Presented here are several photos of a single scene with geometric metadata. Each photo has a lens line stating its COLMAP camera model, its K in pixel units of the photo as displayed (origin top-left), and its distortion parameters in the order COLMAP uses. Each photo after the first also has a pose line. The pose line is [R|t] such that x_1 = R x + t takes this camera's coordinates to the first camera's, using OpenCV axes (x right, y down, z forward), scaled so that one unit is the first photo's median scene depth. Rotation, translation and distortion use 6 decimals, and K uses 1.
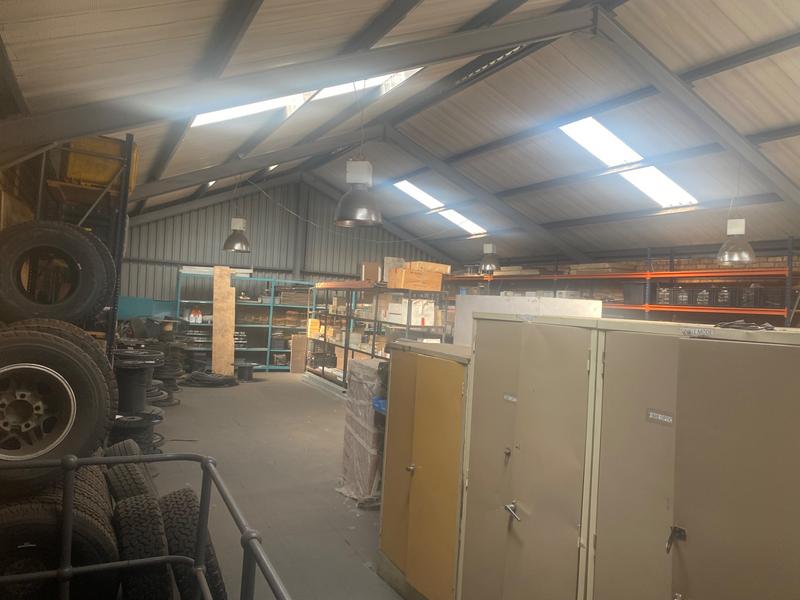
lens RADIAL K [[619.3, 0, 403.3], [0, 619.3, 296.7], [0, 0, 1]] dist [0.051711, -0.050502]
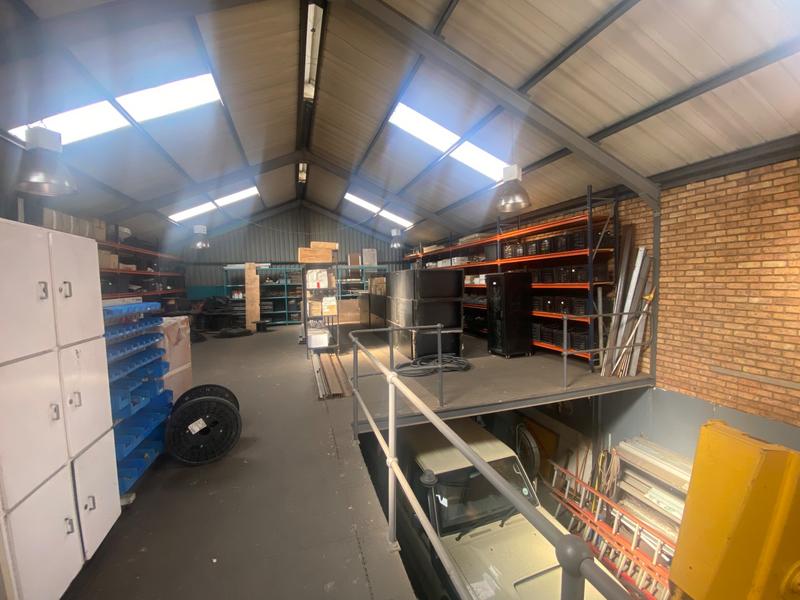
lens RADIAL K [[331.6, 0, 391.2], [0, 331.6, 300.8], [0, 0, 1]] dist [0.006162, -0.005361]
pose [[0.983207, -0.071589, -0.167866, 0.407166], [0.082091, 0.995024, 0.056472, 0.060526], [0.162988, -0.069304, 0.984191, 0.376368]]
